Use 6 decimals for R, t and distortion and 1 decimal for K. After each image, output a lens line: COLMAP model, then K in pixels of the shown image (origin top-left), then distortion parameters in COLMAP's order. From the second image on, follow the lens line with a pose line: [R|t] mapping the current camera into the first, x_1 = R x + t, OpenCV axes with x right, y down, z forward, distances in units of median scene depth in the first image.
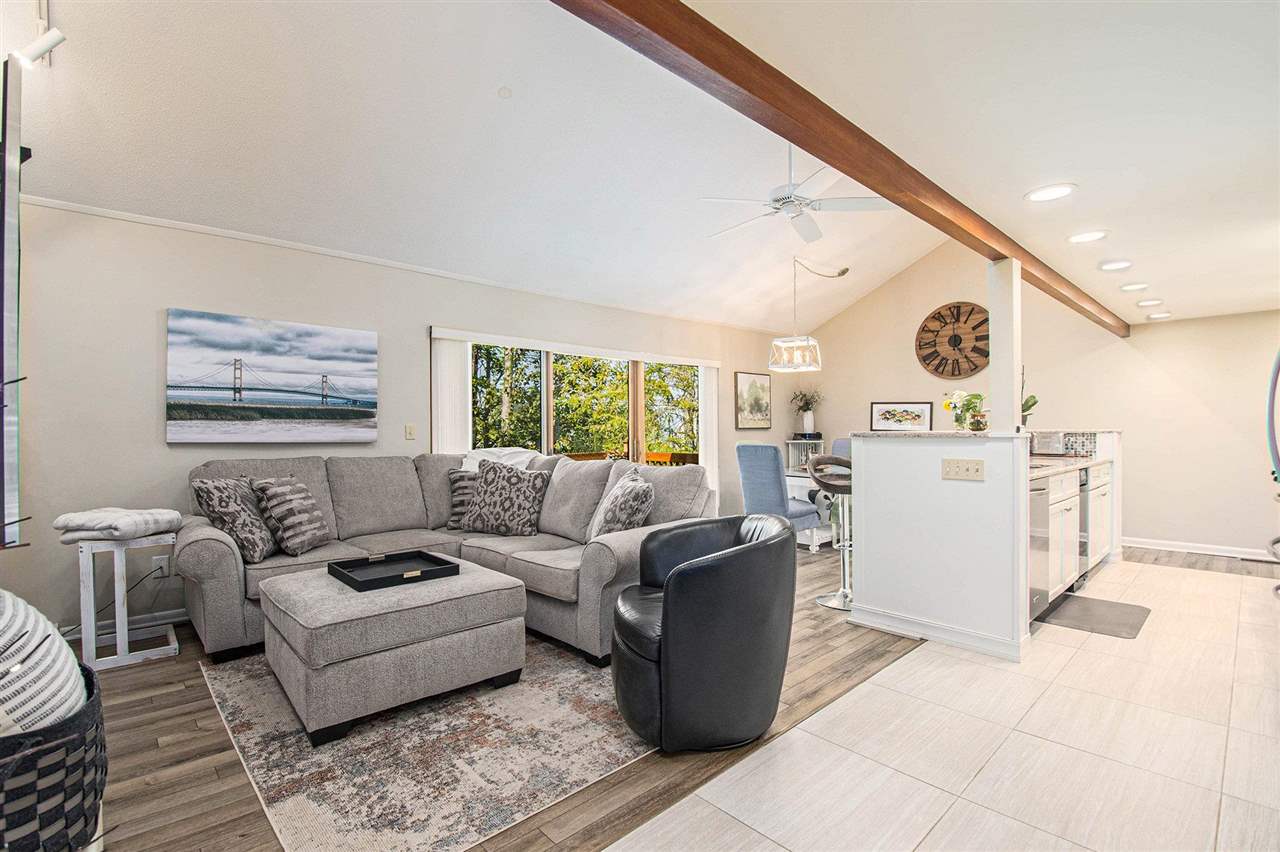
lens RADIAL K [[574.5, 0, 640.0], [0, 574.5, 426.0], [0, 0, 1]] dist [-0.011823, -0.000188]
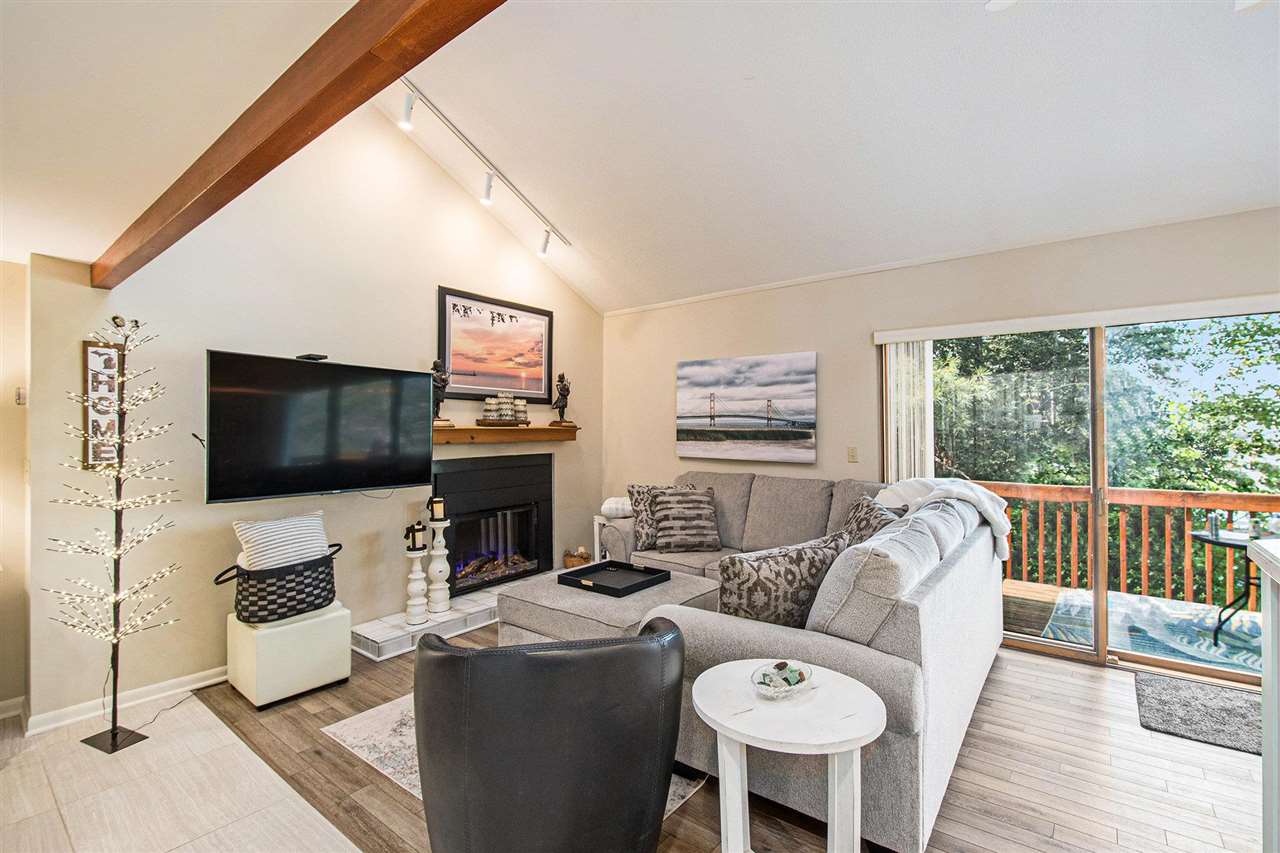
lens RADIAL K [[574.5, 0, 640.0], [0, 574.5, 426.5], [0, 0, 1]] dist [-0.011823, -0.000188]
pose [[0.163533, -0.004911, -0.986526, 0.498312], [0.009171, 0.999952, -0.003457, -0.036499], [0.986495, -0.008482, 0.163570, 0.582826]]
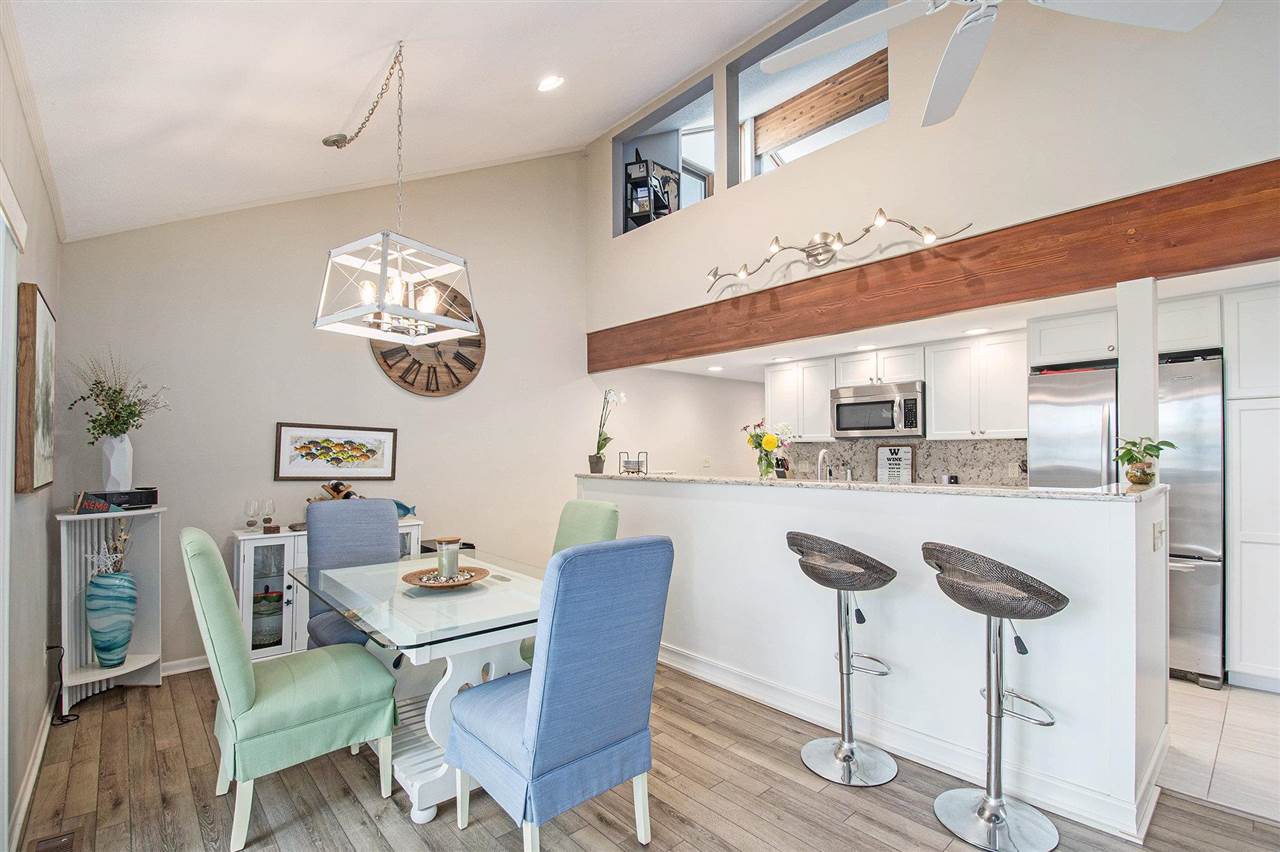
lens RADIAL K [[581.3, 0, 640.3], [0, 581.3, 451.2], [0, 0, 1]] dist [0.000023, -0.000001]
pose [[0.016183, 0.007823, 0.999838, -0.156931], [-0.001700, 0.999968, -0.007796, -0.020621], [-0.999868, -0.001574, 0.016196, 1.068200]]
